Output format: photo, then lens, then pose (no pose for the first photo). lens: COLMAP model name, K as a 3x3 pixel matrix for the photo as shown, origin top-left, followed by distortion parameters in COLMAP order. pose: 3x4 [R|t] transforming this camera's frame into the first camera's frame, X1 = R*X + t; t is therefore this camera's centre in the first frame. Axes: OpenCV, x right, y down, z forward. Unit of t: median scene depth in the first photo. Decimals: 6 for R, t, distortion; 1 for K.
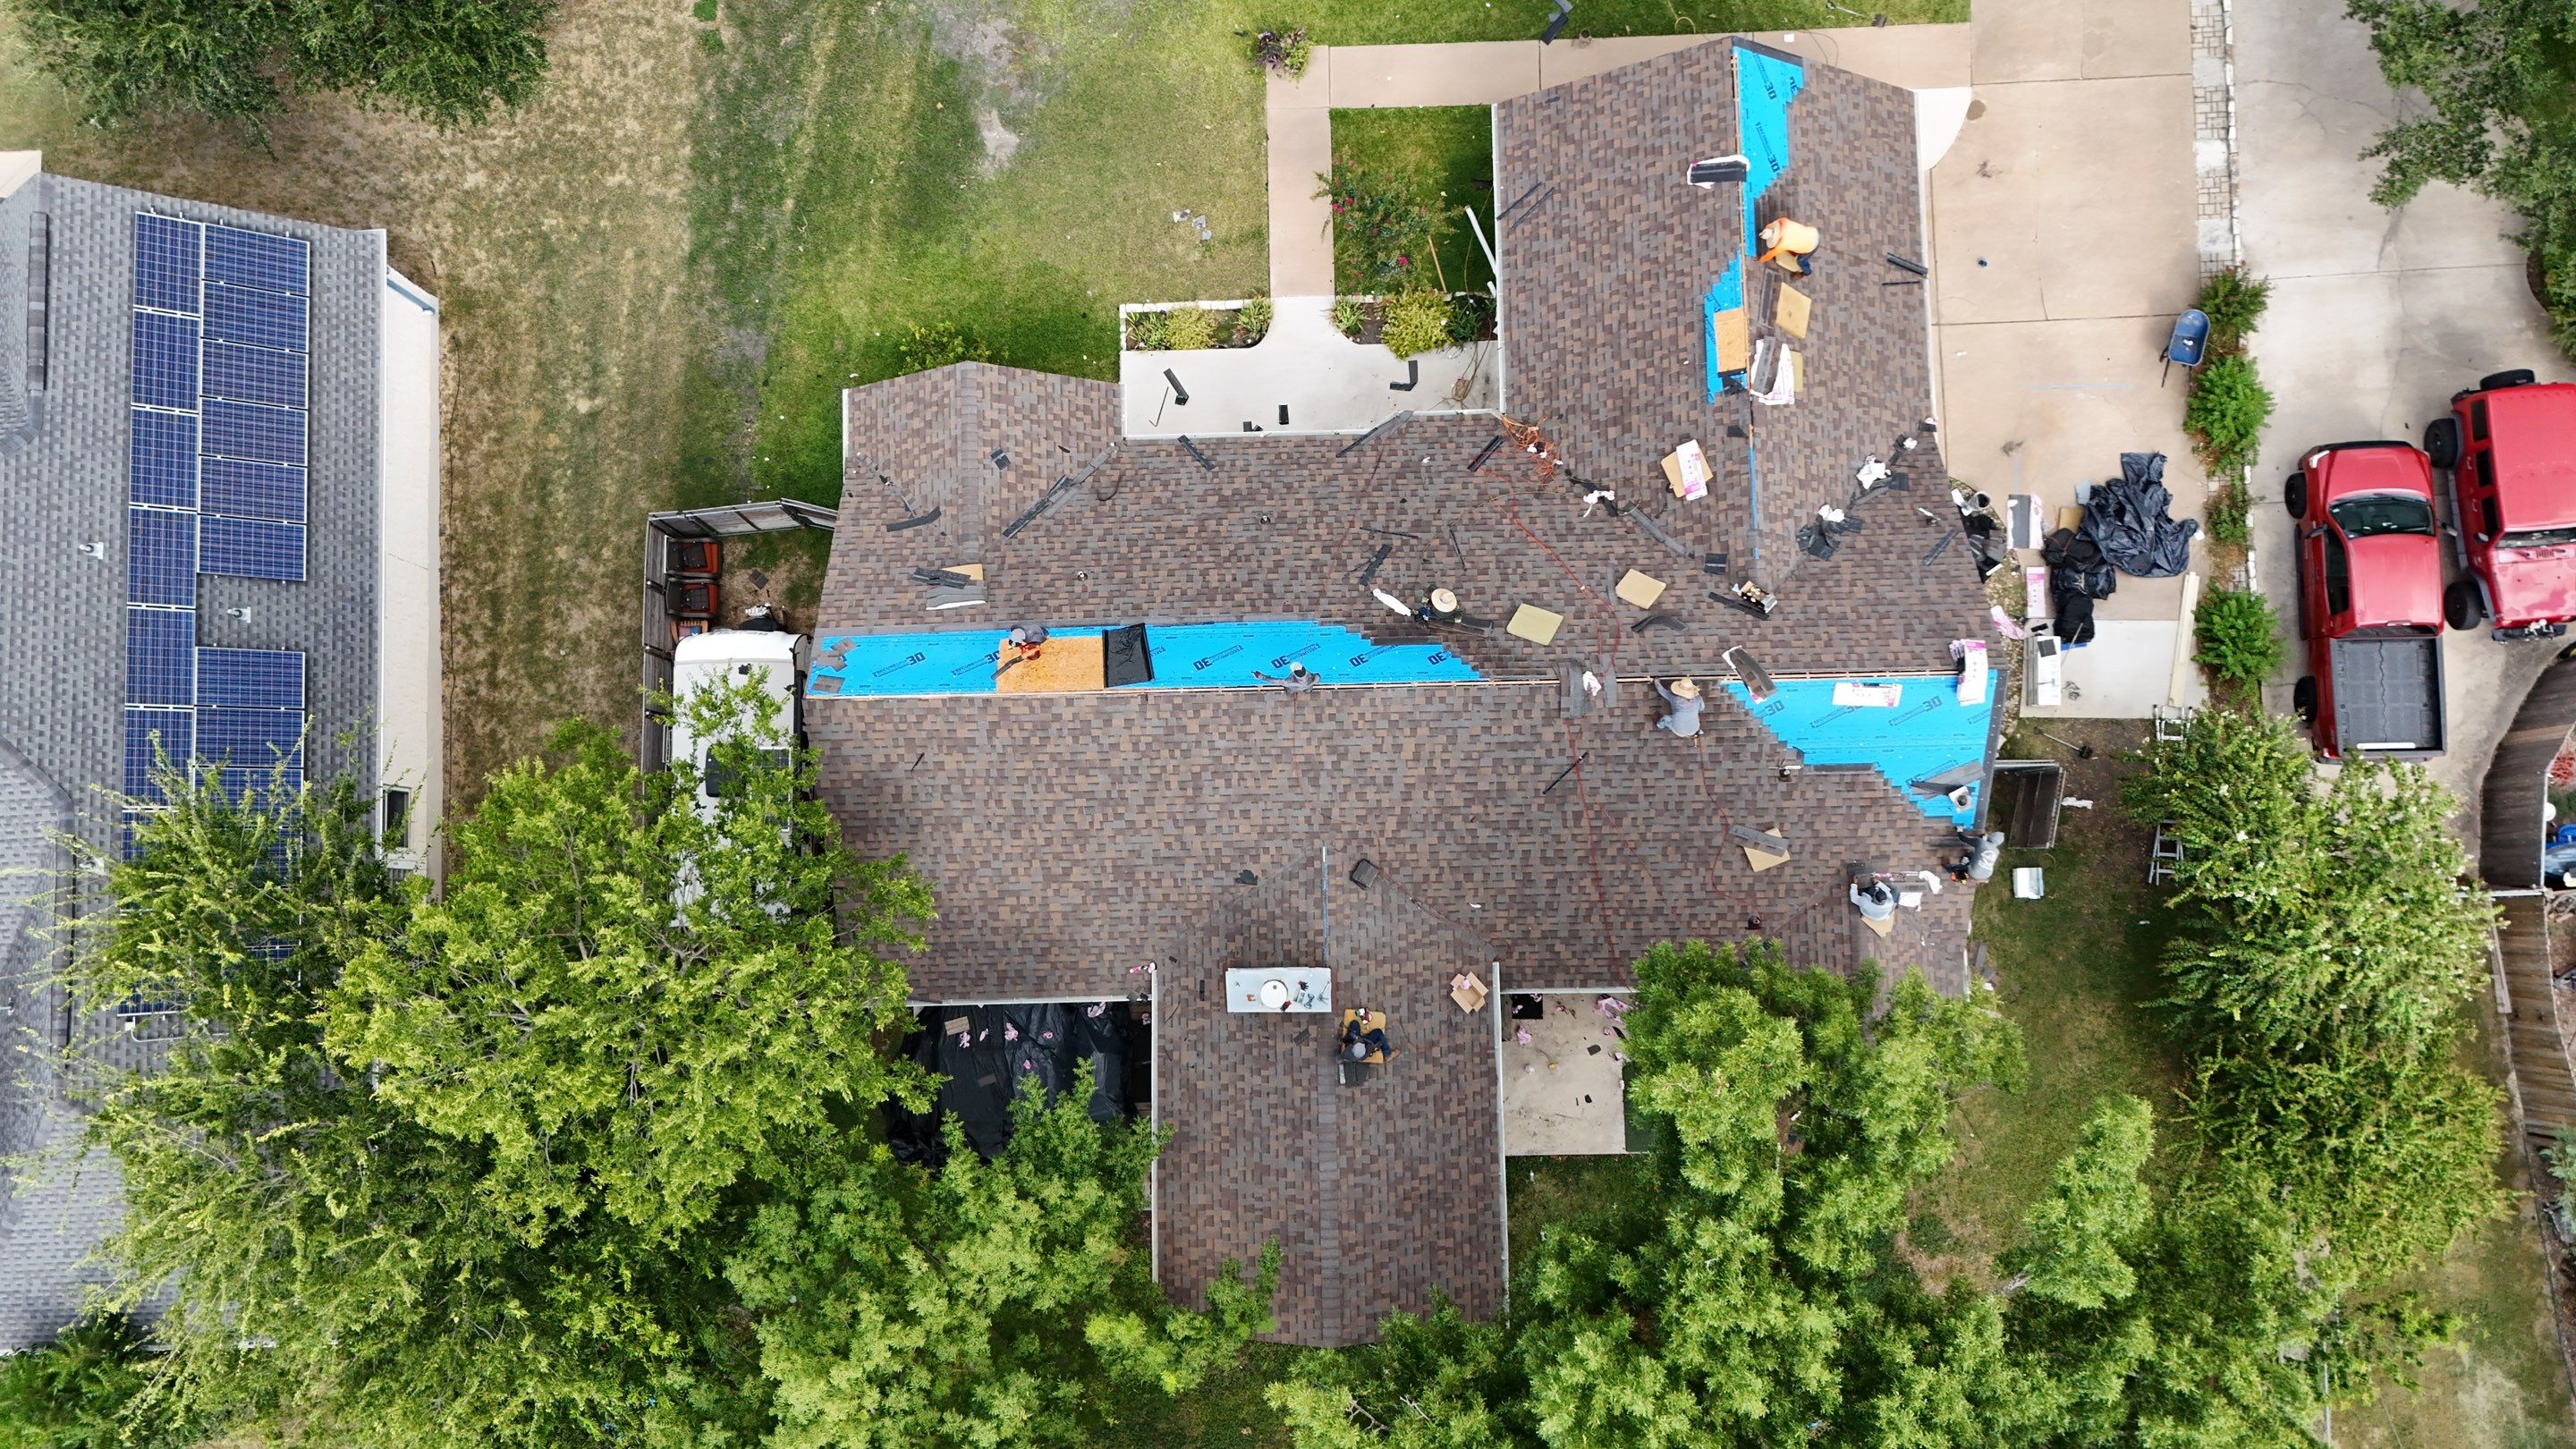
lens RADIAL K [[1897.2, 0, 1277.7], [0, 1897.2, 706.1], [0, 0, 1]] dist [0.080470, -0.078048]
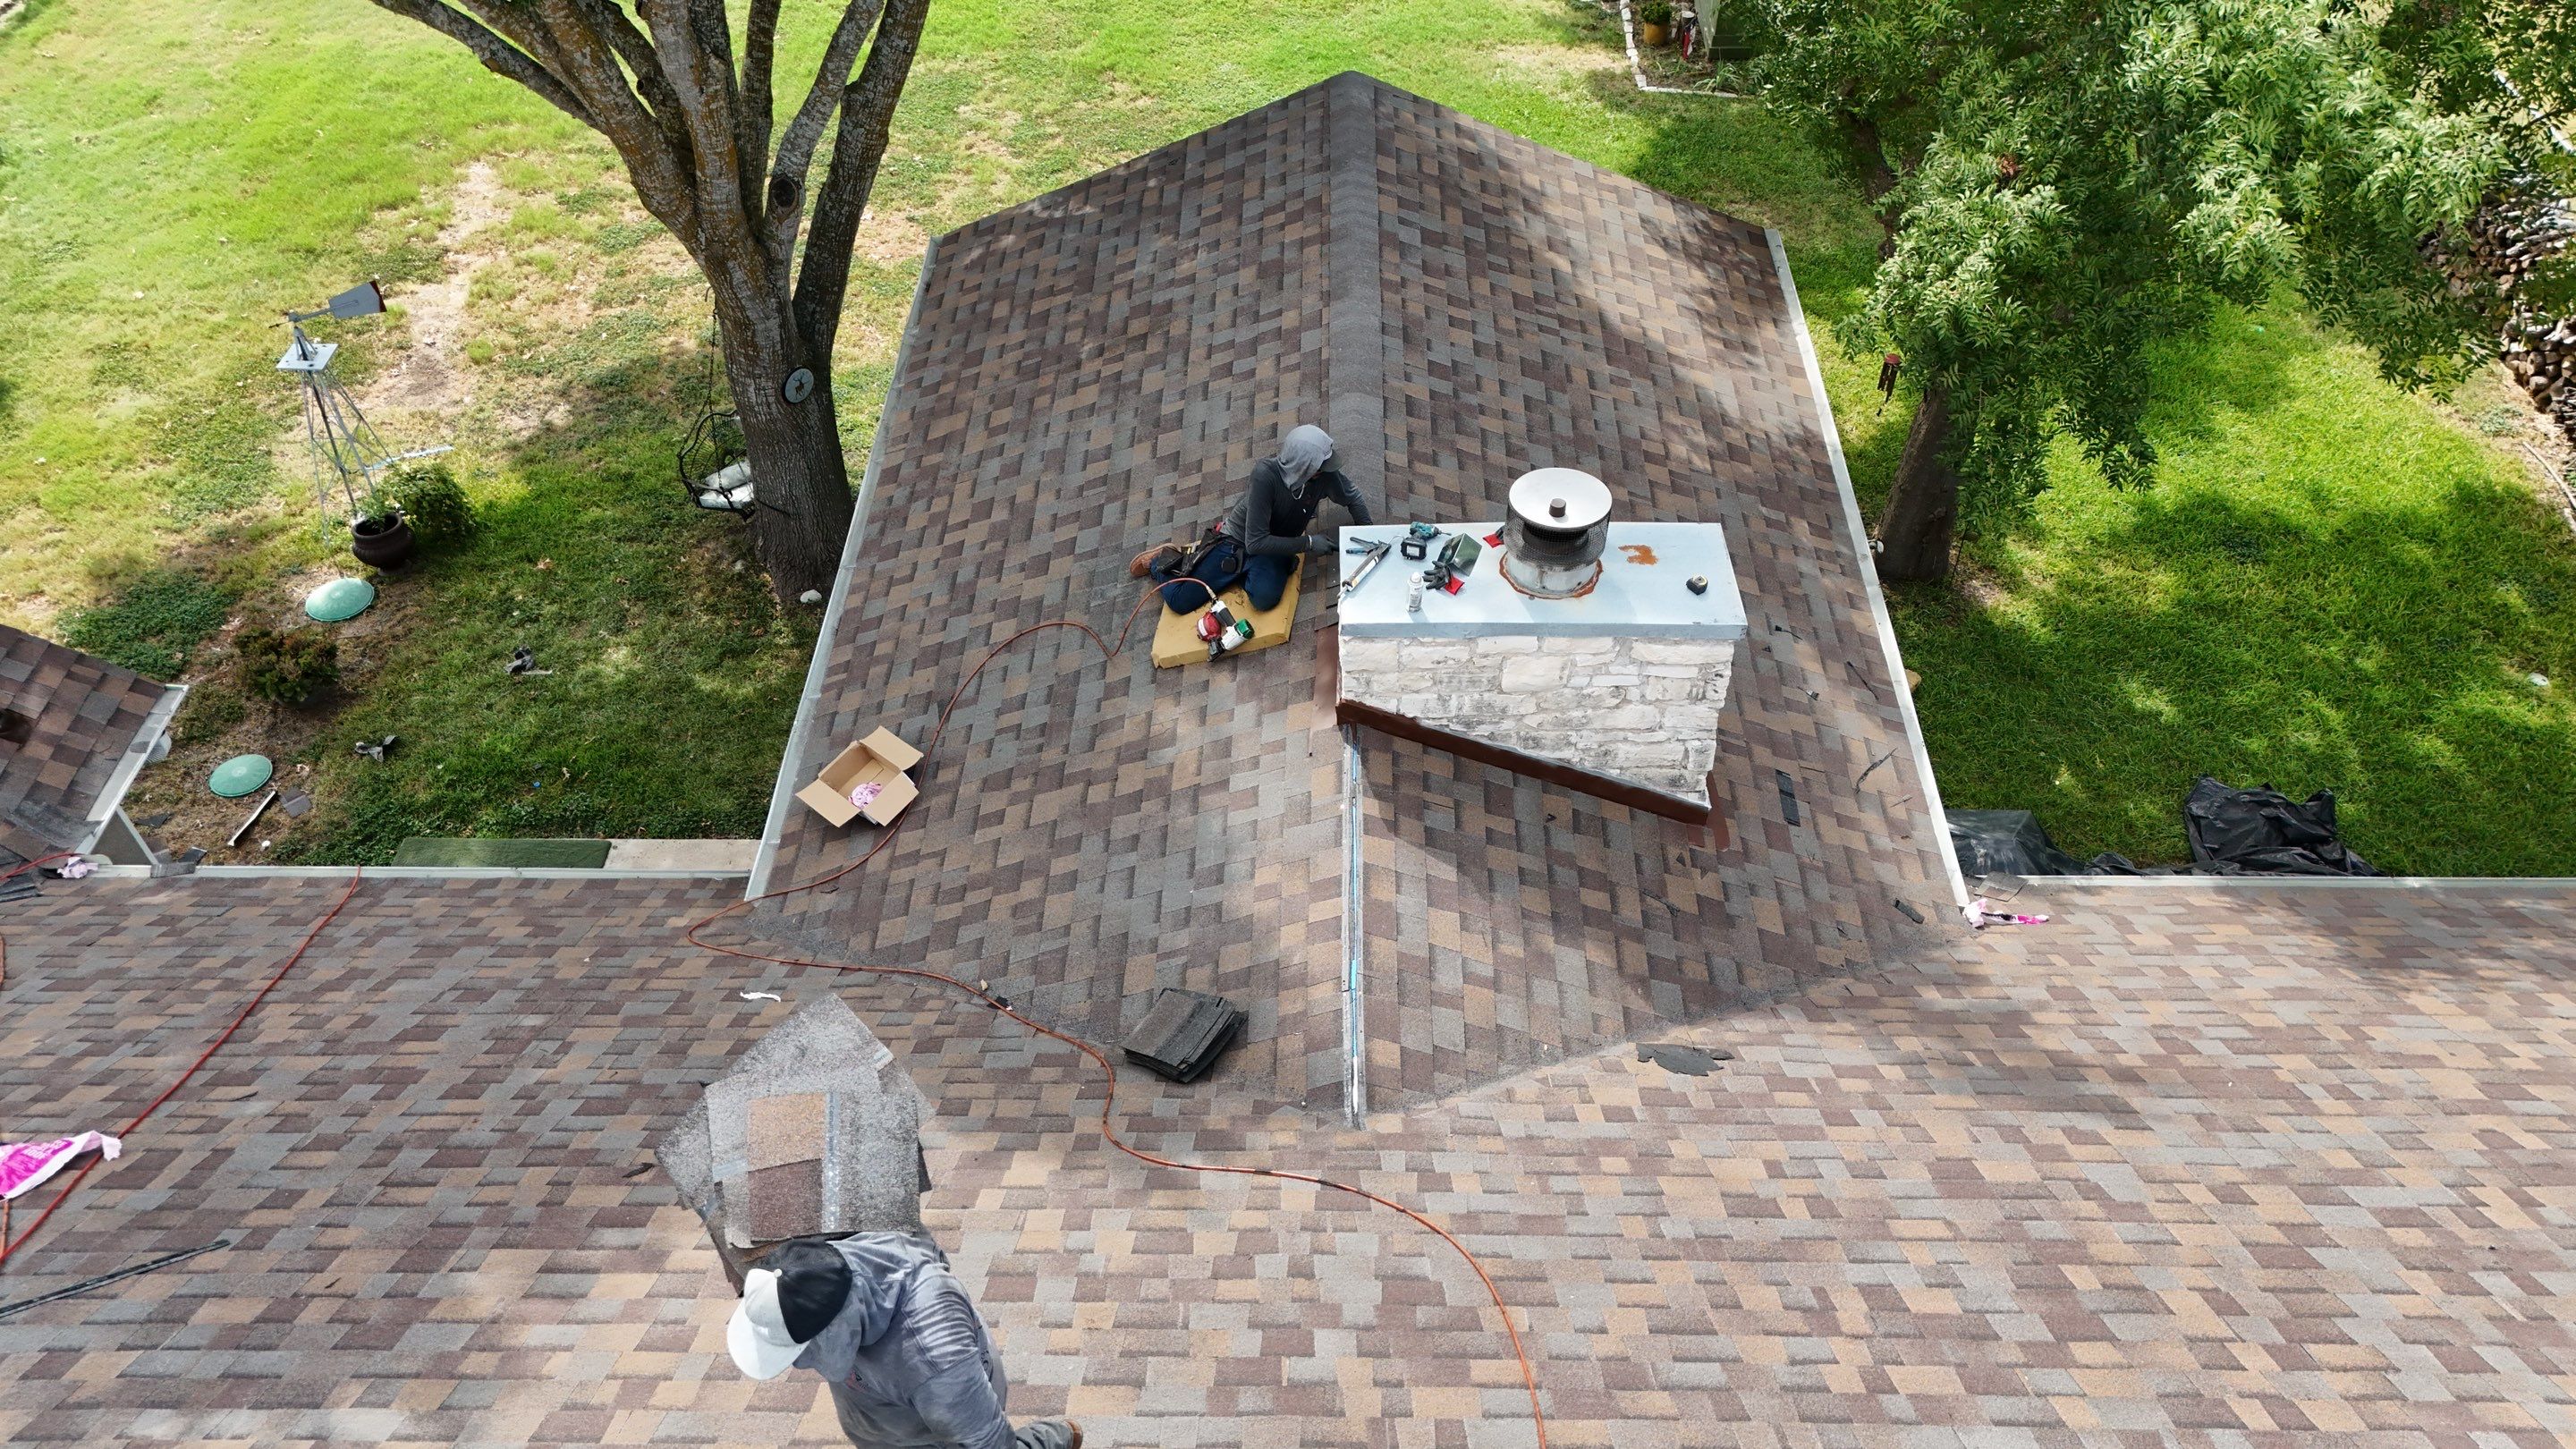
lens RADIAL K [[1897.2, 0, 1284.5], [0, 1897.2, 723.9], [0, 0, 1]] dist [0.080470, -0.078048]
pose [[-0.998884, -0.003396, 0.047100, 0.020830], [0.038326, -0.641005, 0.766579, -0.061592], [0.027588, 0.767529, 0.640420, 0.759883]]
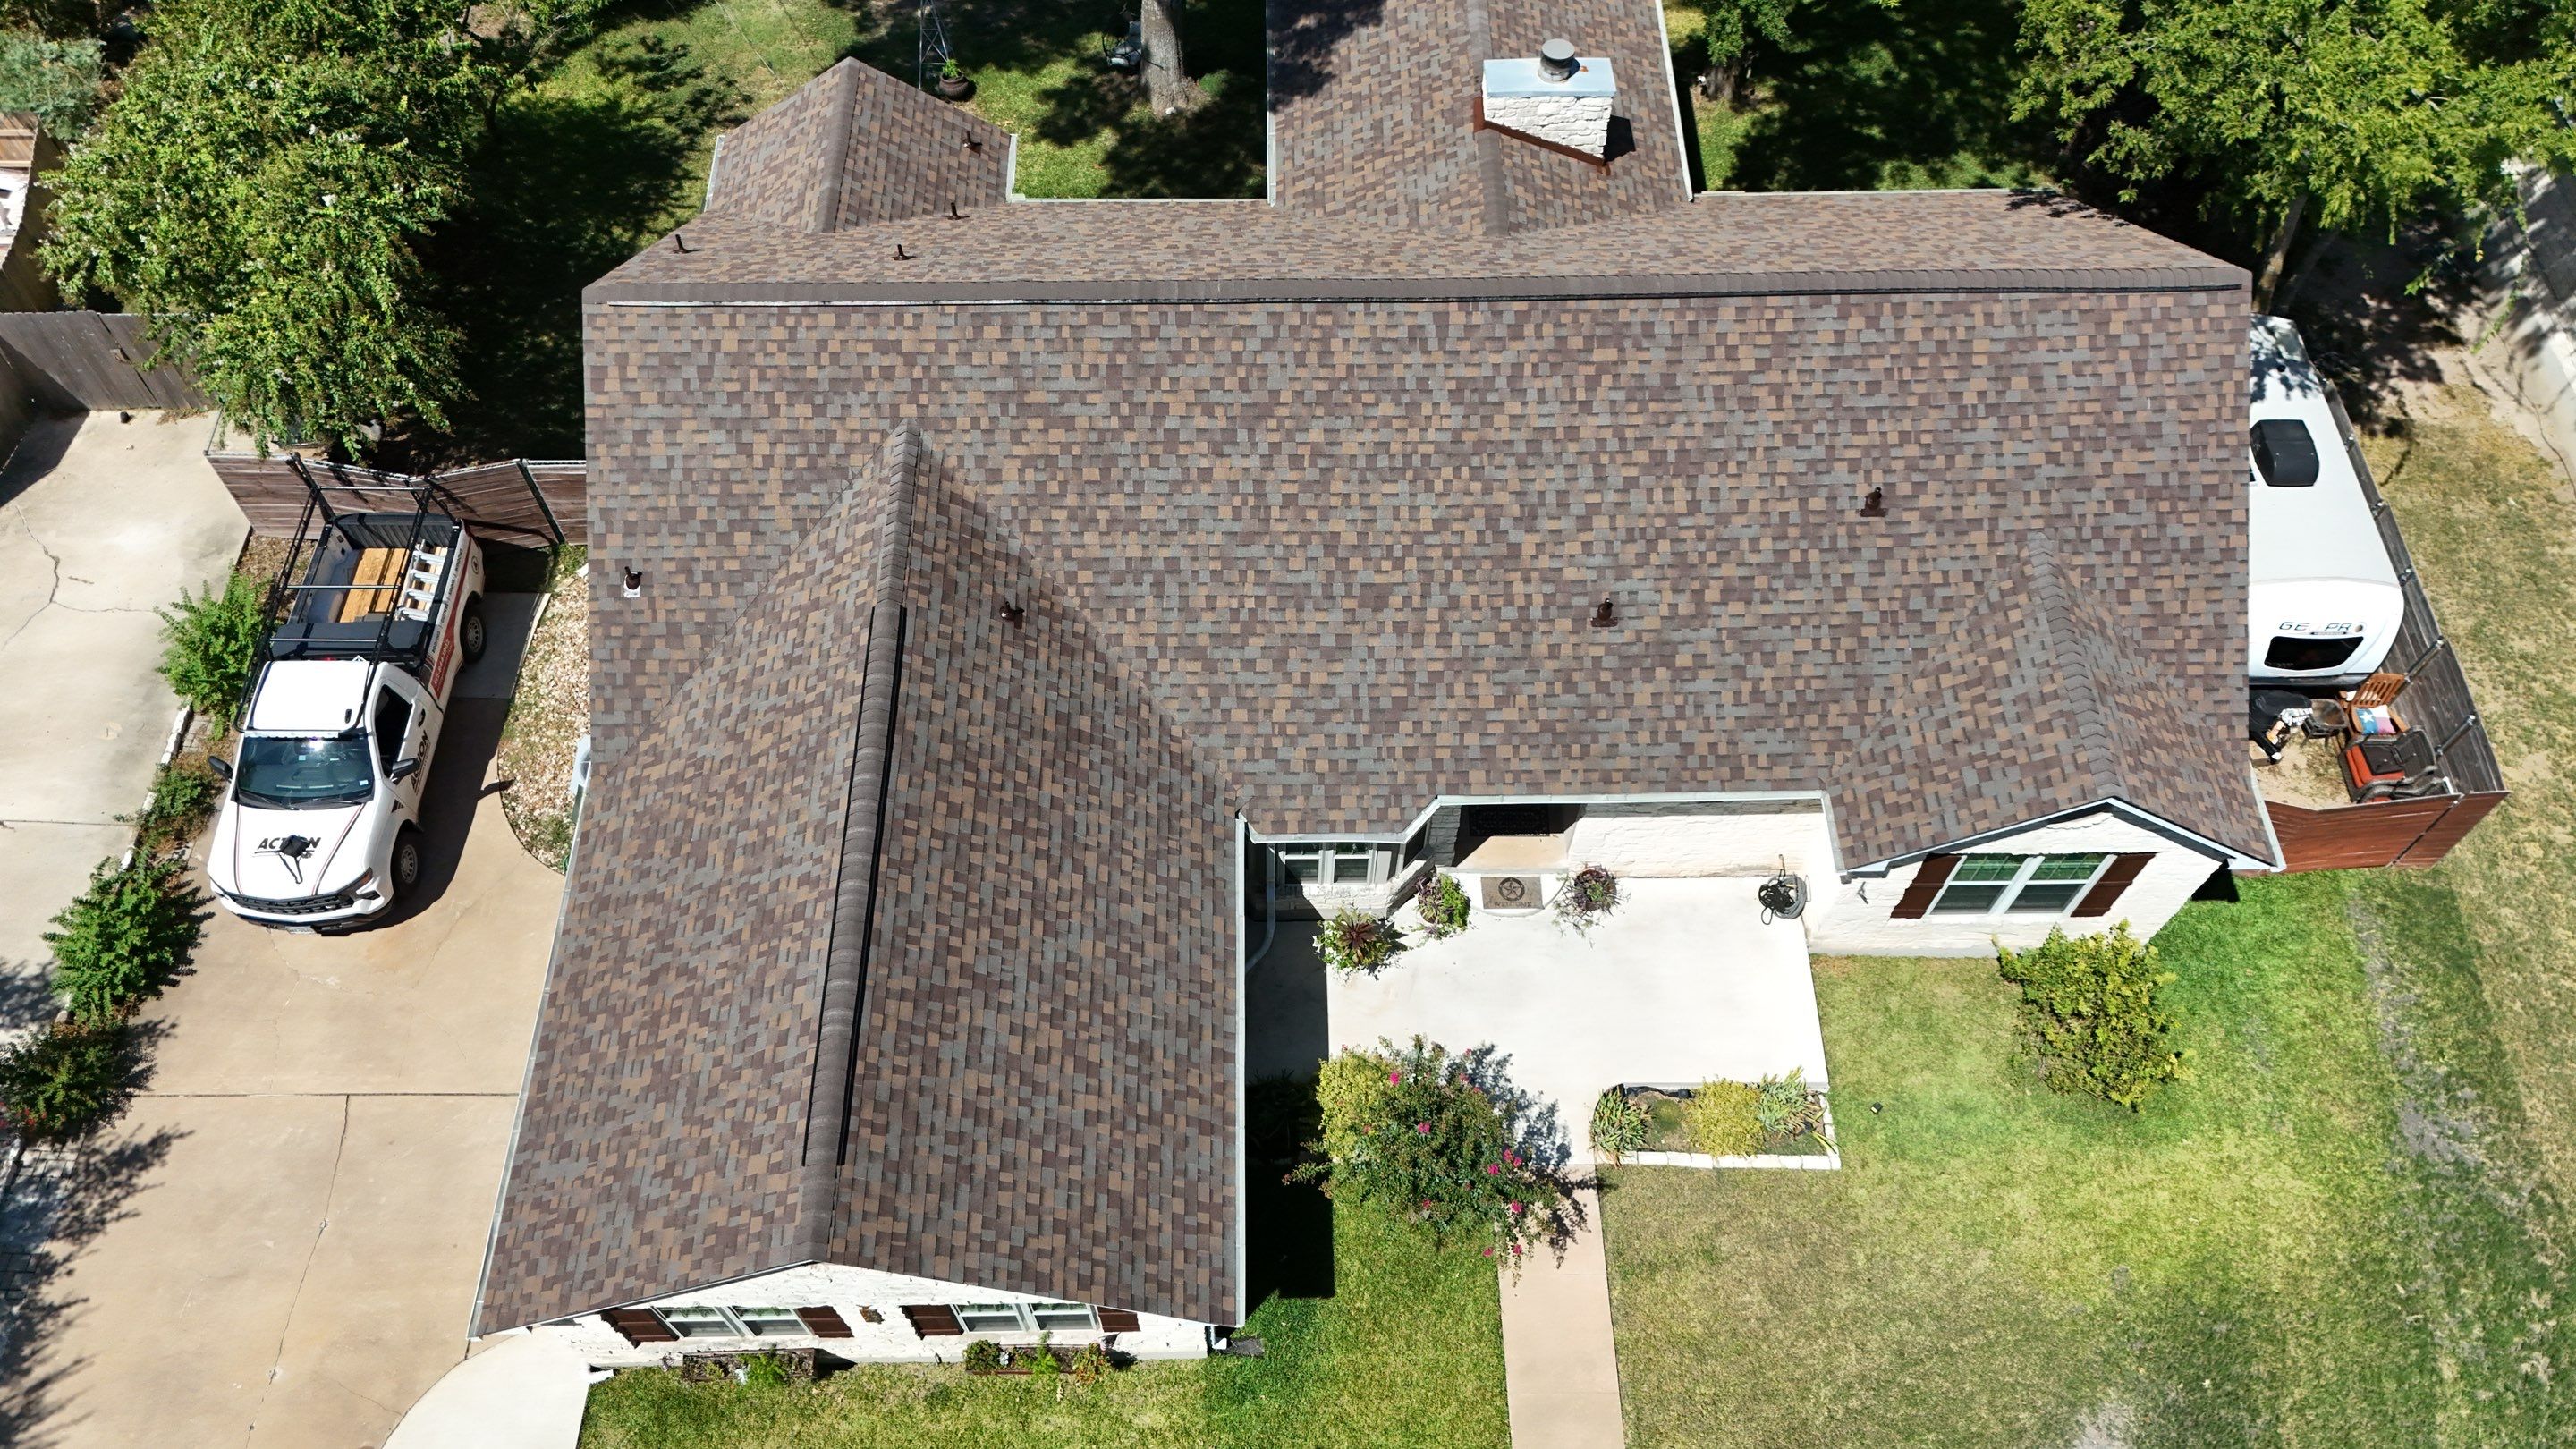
lens RADIAL K [[1897.2, 0, 1288.1], [0, 1897.2, 731.8], [0, 0, 1]] dist [0.080470, -0.078048]
pose [[-0.999884, 0.004510, 0.014563, 0.092063], [0.005419, -0.787744, 0.615979, -0.523581], [0.014250, 0.615986, 0.787628, 0.469496]]
